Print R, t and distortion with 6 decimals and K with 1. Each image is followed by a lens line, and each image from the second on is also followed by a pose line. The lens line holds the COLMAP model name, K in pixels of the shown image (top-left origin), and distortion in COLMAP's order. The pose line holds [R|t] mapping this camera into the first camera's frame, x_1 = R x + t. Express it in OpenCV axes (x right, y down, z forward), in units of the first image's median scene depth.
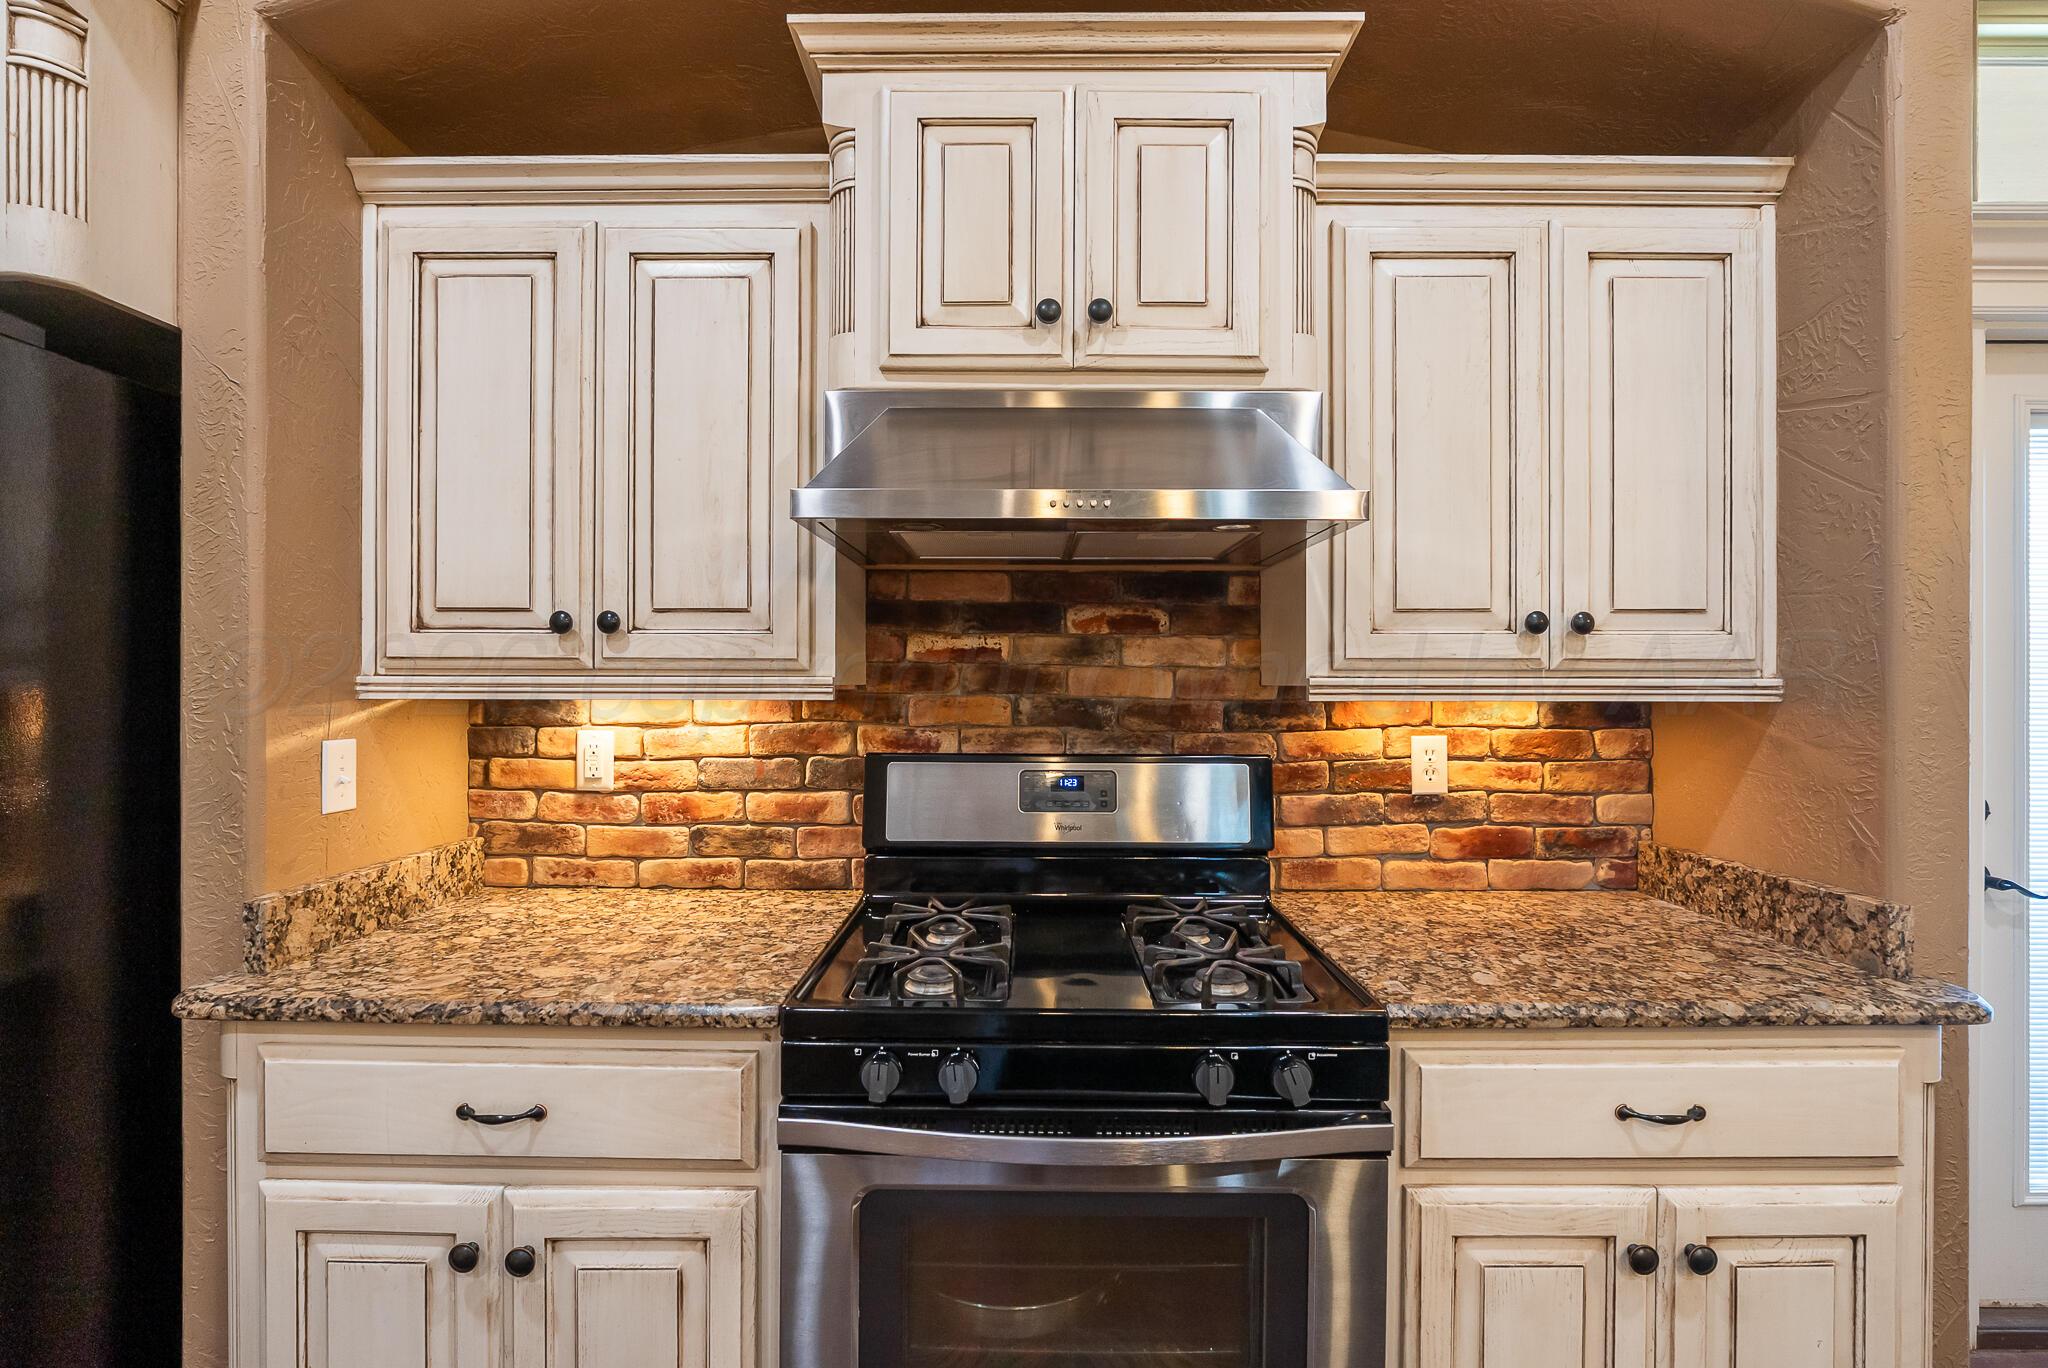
lens RADIAL K [[913.6, 0, 1029.6], [0, 913.6, 694.6], [0, 0, 1]] dist [-0.011590, 0.000918]
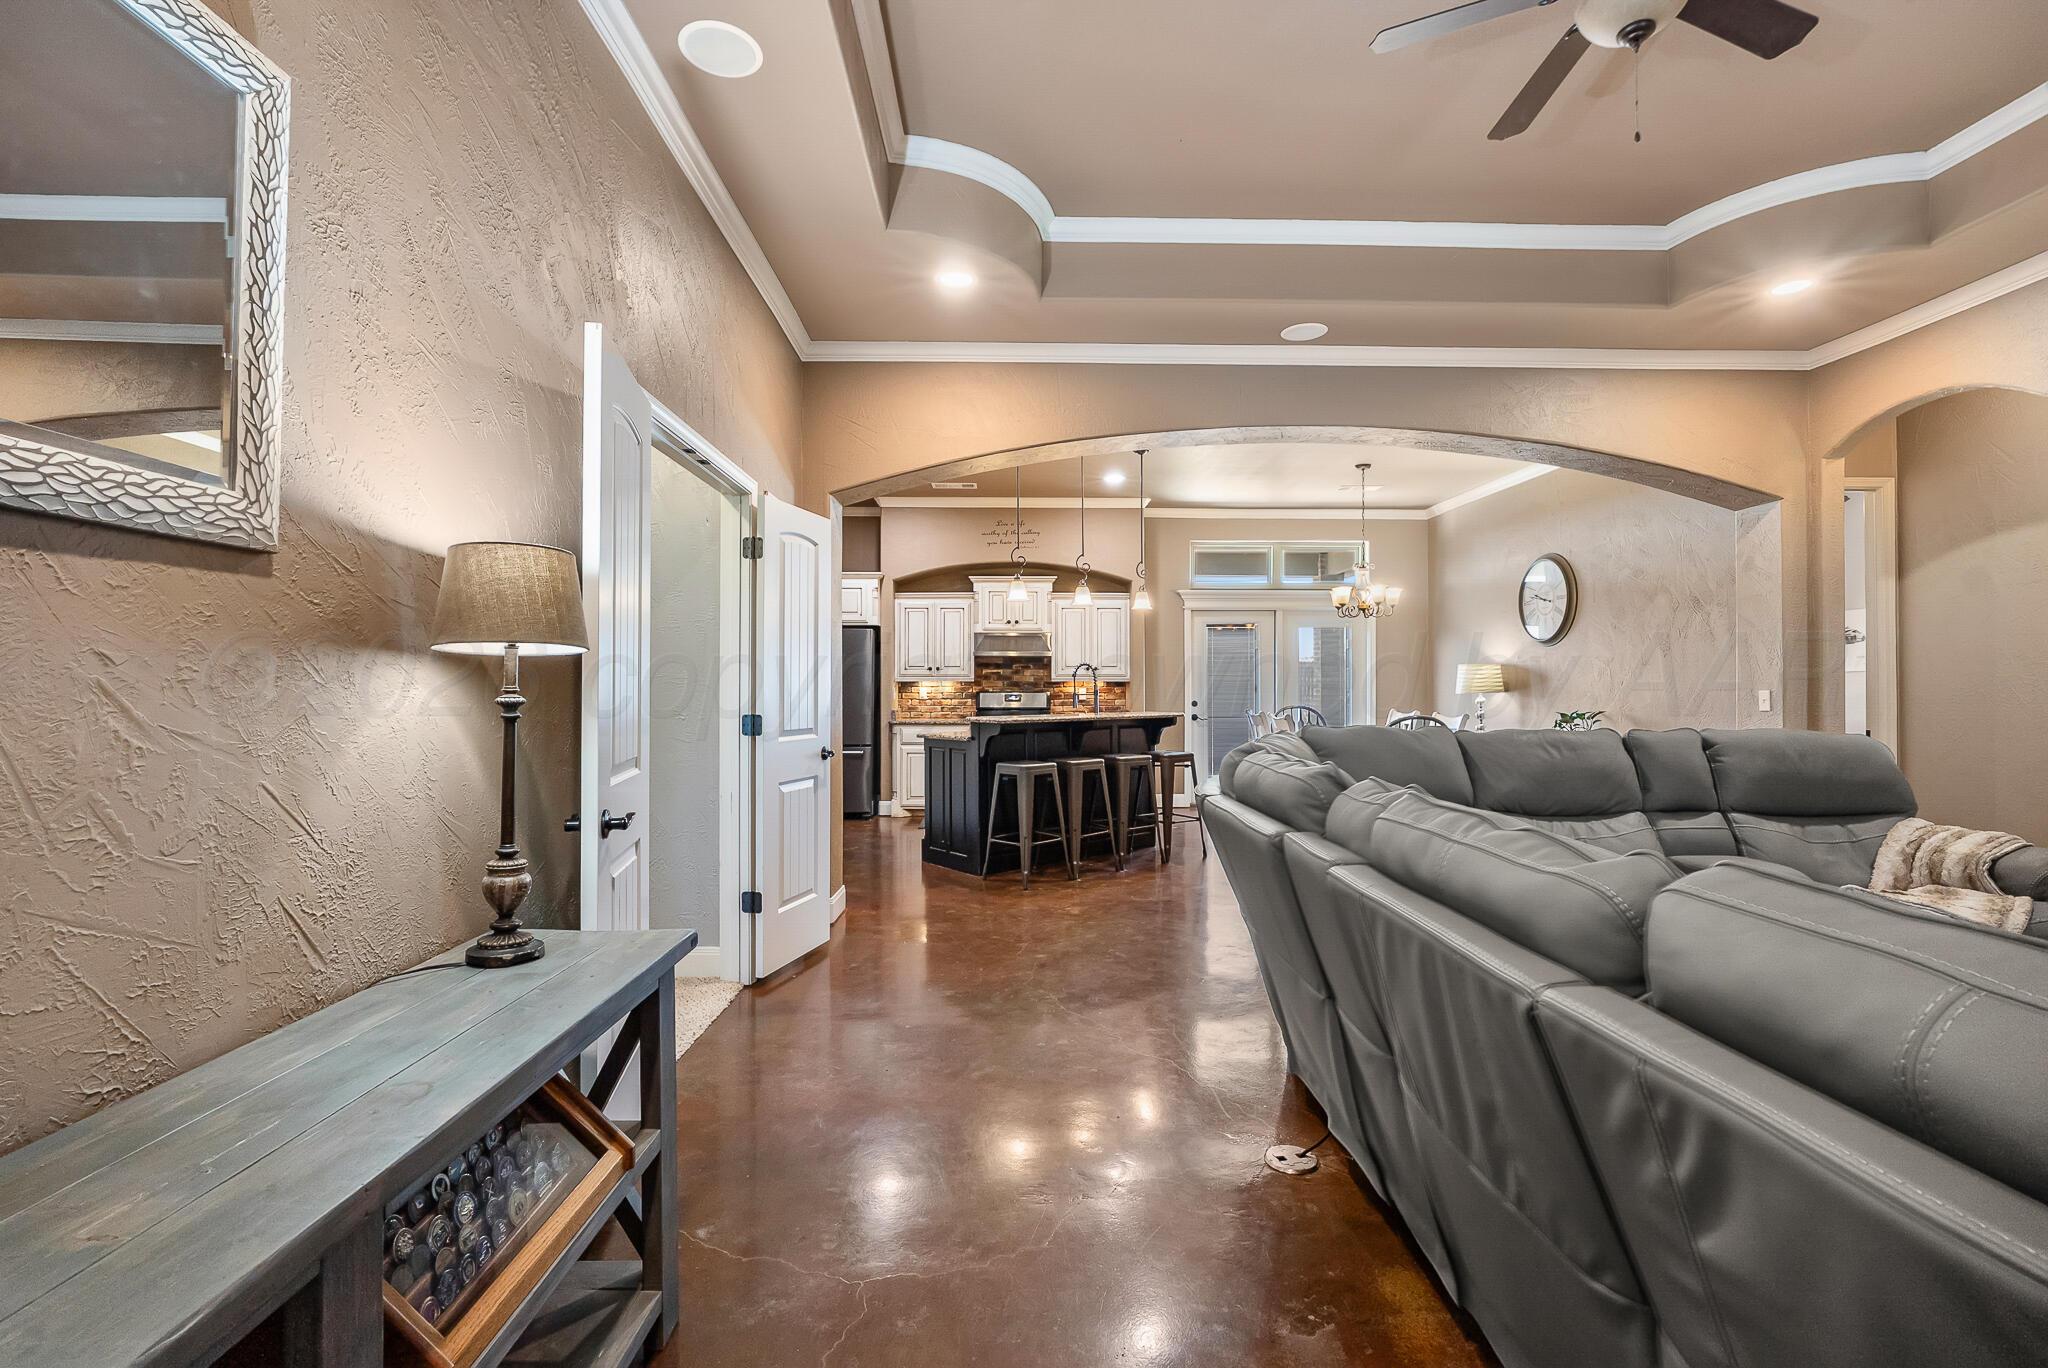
lens RADIAL K [[913.6, 0, 1021.3], [0, 913.6, 690.2], [0, 0, 1]] dist [-0.011590, 0.000918]
pose [[0.999986, -0.001014, 0.005275, 0.059147], [0.001012, 0.999999, 0.000497, 0.052137], [-0.005276, -0.000492, 0.999986, -4.298873]]
